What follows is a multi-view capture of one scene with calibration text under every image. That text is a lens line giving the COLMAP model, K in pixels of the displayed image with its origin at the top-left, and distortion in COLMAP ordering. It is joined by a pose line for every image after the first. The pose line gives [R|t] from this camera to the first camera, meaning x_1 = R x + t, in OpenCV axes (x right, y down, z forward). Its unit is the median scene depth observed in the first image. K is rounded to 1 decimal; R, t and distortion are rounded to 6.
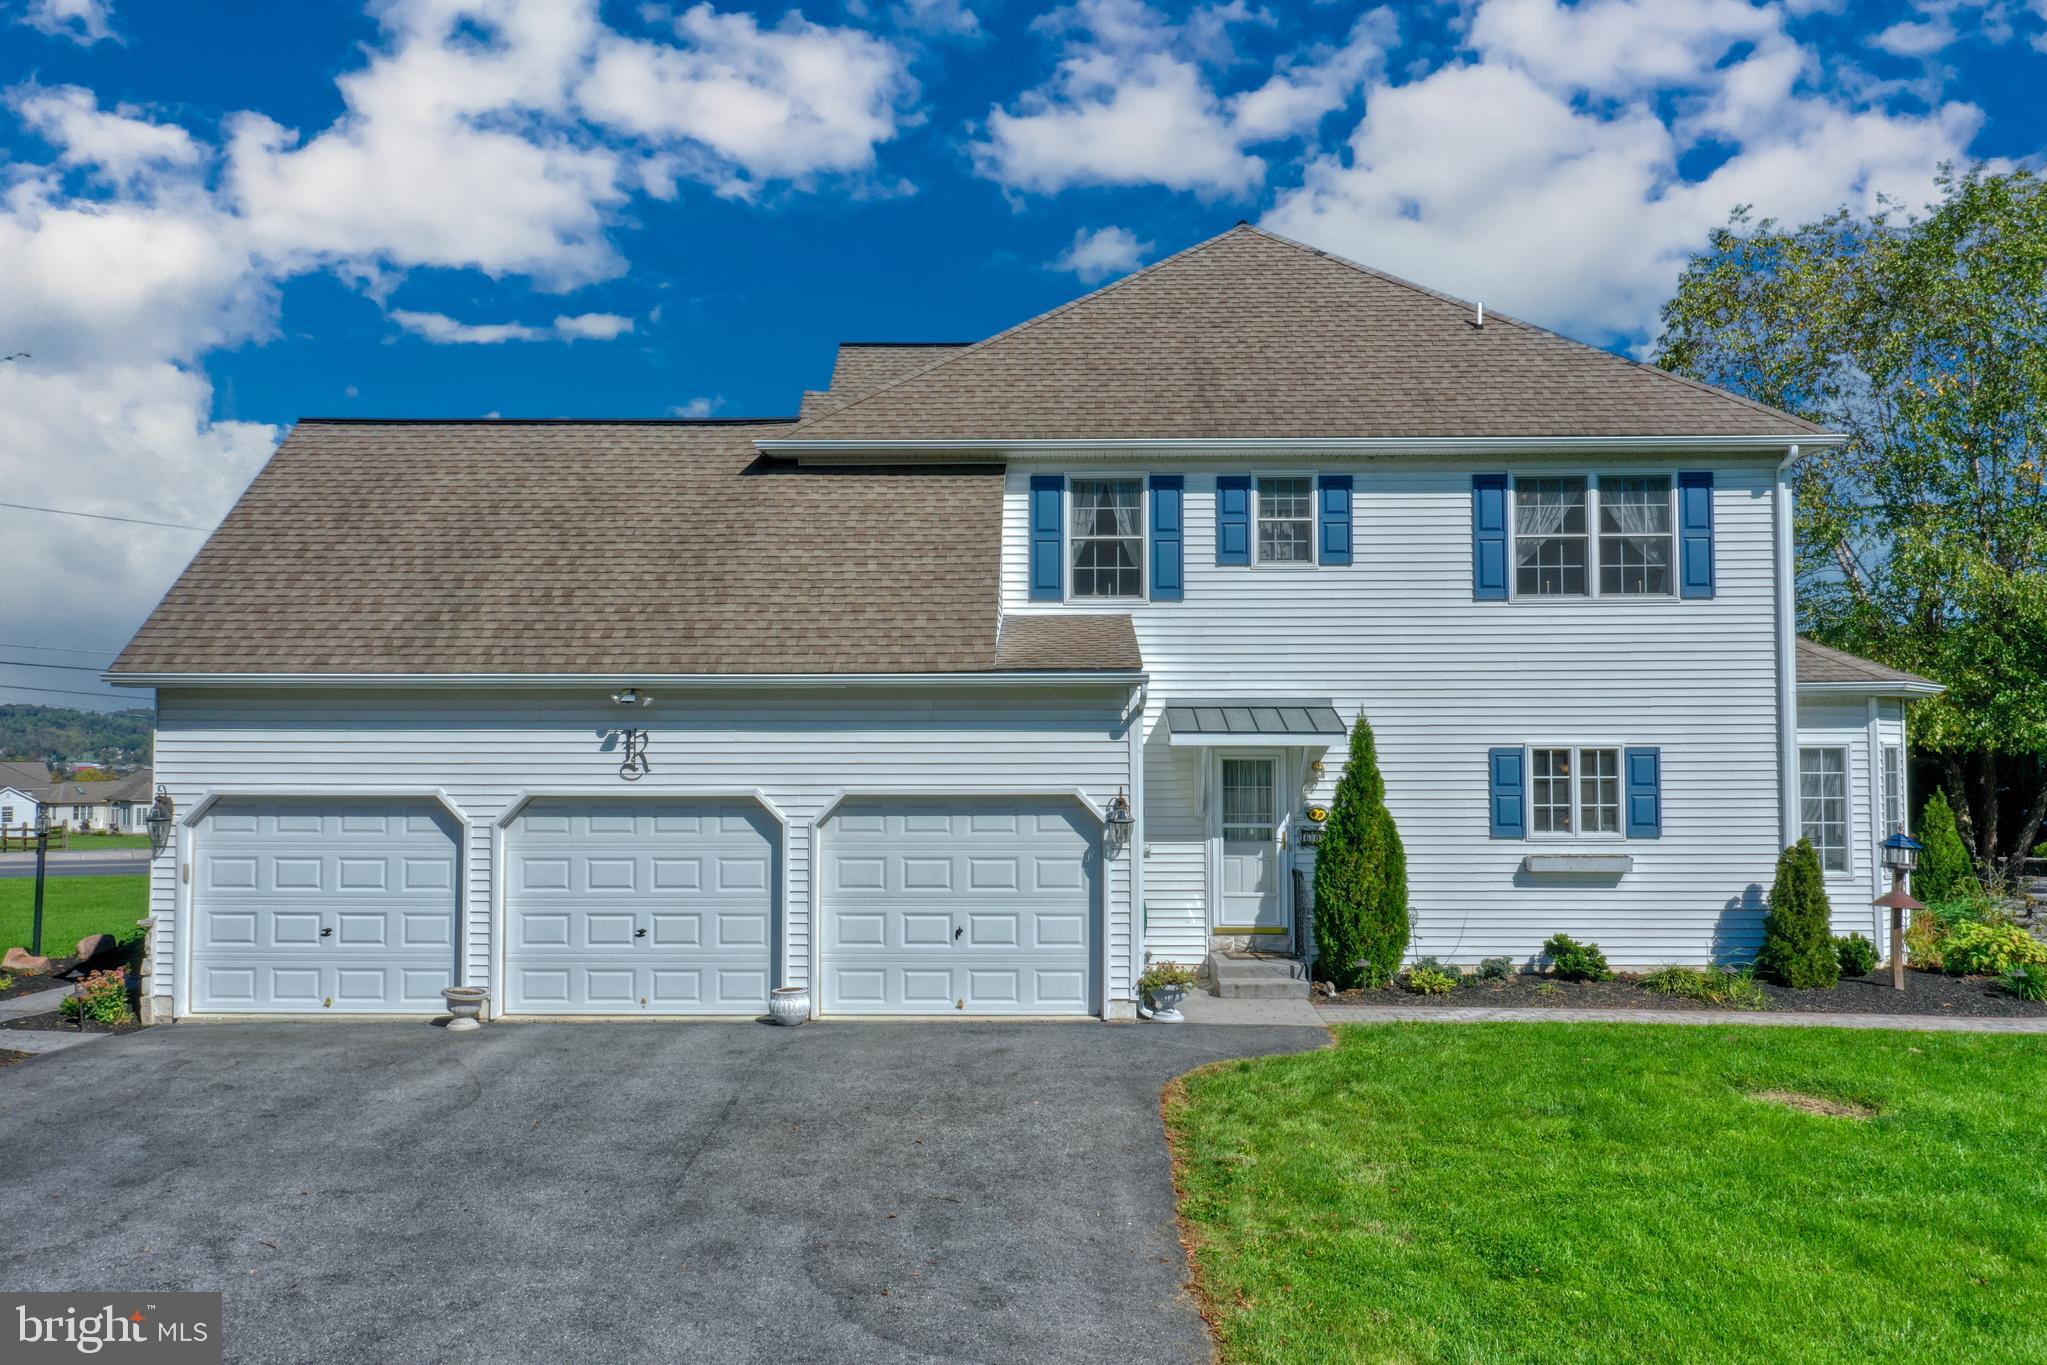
lens RADIAL K [[1512.5, 0, 1023.5], [0, 1512.5, 682.5], [0, 0, 1]] dist [-0.000768, -0.000328]
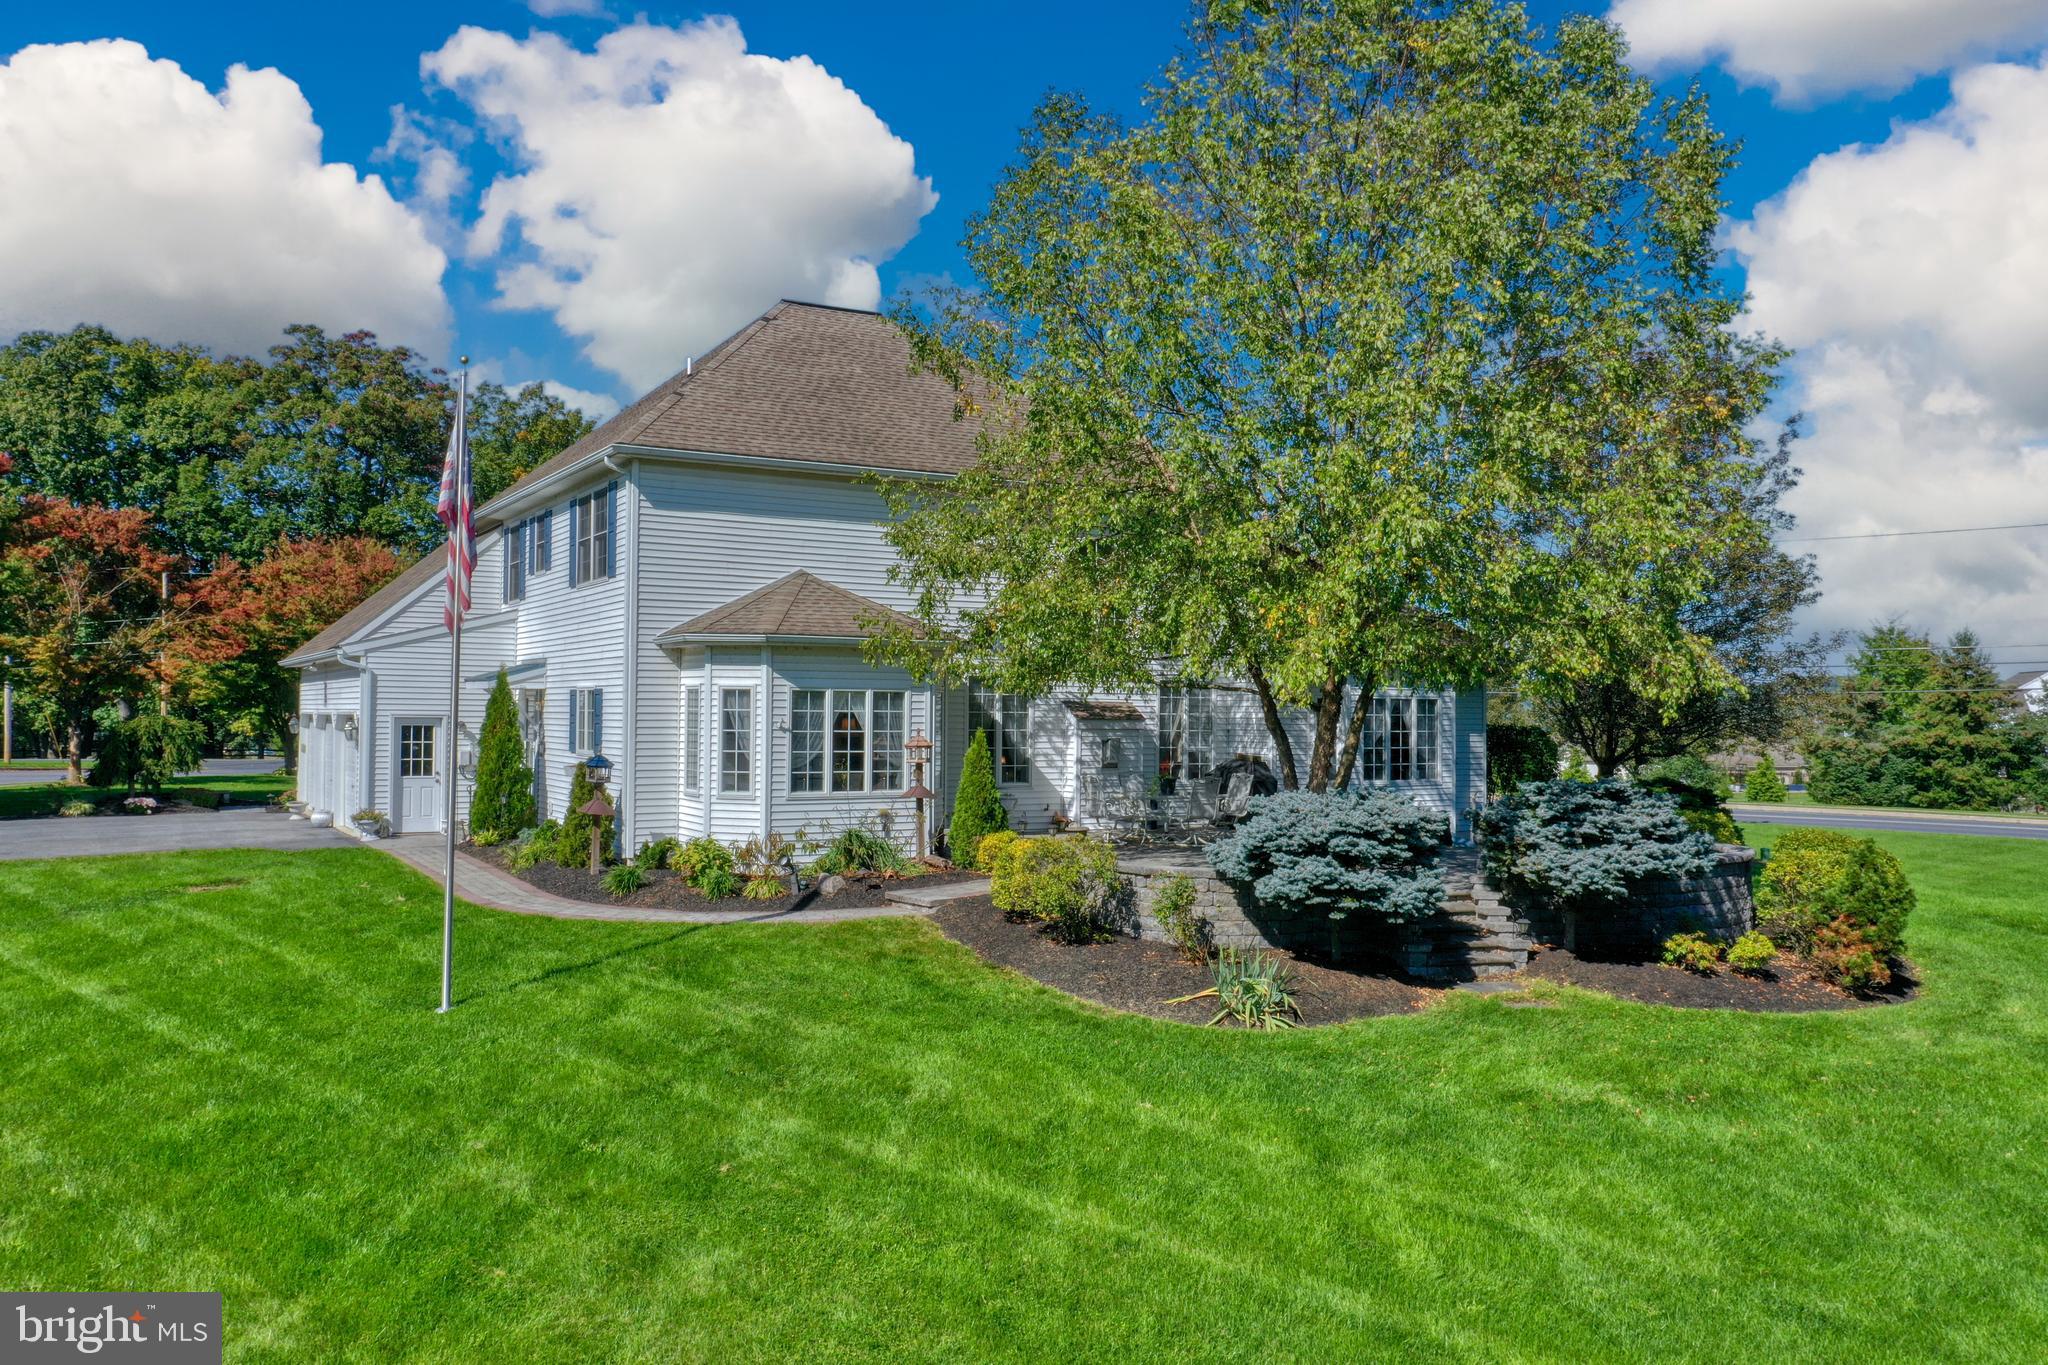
lens RADIAL K [[1609.1, 0, 1024.0], [0, 1609.1, 682.5], [0, 0, 1]] dist [-0.004193, -0.000333]
pose [[0.535154, -0.011794, -0.844672, 1.830454], [0.024560, 0.999697, 0.001602, 0.044259], [0.844397, -0.021602, 0.535282, 0.547135]]
